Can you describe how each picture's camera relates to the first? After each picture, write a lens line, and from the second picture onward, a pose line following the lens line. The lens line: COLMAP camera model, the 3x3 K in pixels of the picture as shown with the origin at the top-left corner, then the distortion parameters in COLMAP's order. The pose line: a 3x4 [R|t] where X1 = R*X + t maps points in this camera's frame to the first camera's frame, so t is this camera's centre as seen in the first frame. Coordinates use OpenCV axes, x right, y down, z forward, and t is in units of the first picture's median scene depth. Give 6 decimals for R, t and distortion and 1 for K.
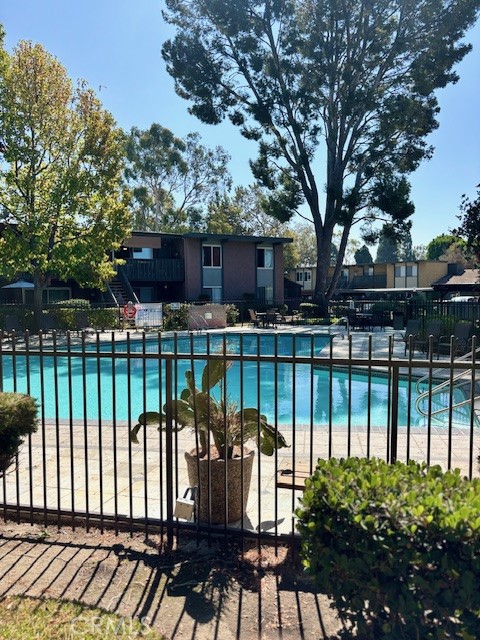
lens RADIAL K [[486.5, 0, 240.0], [0, 486.5, 320.0], [0, 0, 1]] dist [0.013280, 0.007505]
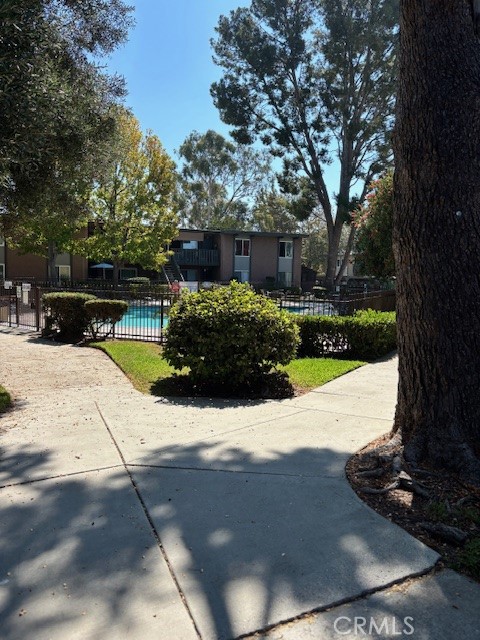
lens RADIAL K [[486.5, 0, 240.0], [0, 486.5, 320.0], [0, 0, 1]] dist [0.013280, 0.007505]
pose [[0.991593, 0.044804, -0.121393, 0.102160], [-0.040096, 0.998356, 0.040947, 0.009175], [0.123028, -0.035735, 0.991760, -0.296993]]
